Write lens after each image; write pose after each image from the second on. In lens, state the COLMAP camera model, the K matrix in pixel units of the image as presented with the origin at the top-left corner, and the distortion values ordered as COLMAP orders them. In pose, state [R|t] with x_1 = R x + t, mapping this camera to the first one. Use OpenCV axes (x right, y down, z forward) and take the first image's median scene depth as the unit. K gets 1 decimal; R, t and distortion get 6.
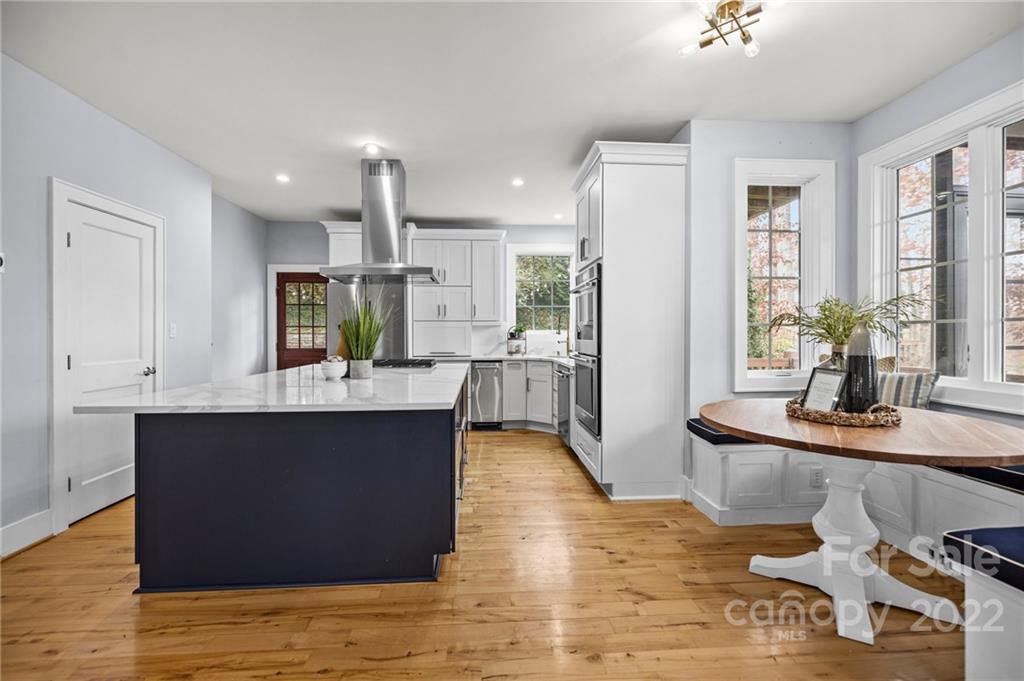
lens RADIAL K [[434.5, 0, 510.9], [0, 434.5, 335.3], [0, 0, 1]] dist [0.001578, -0.000017]
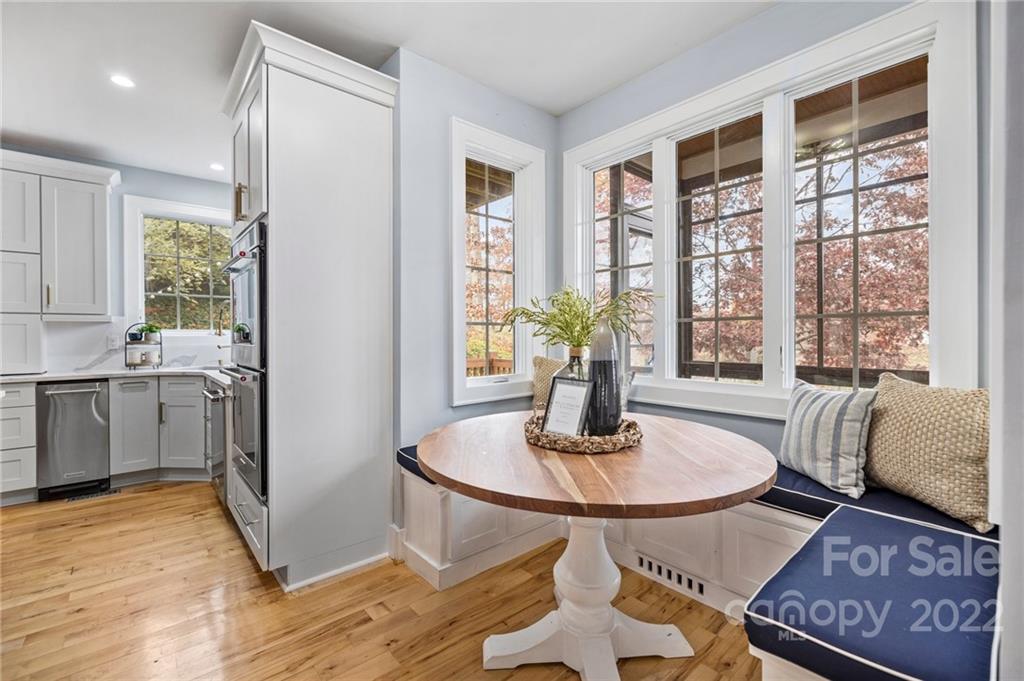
lens RADIAL K [[434.5, 0, 510.9], [0, 434.5, 335.3], [0, 0, 1]] dist [0.001578, -0.000017]
pose [[0.796820, -0.003727, 0.604205, 0.111621], [0.005395, 0.999985, -0.000947, 0.000027], [-0.604193, 0.004014, 0.796828, 0.288146]]
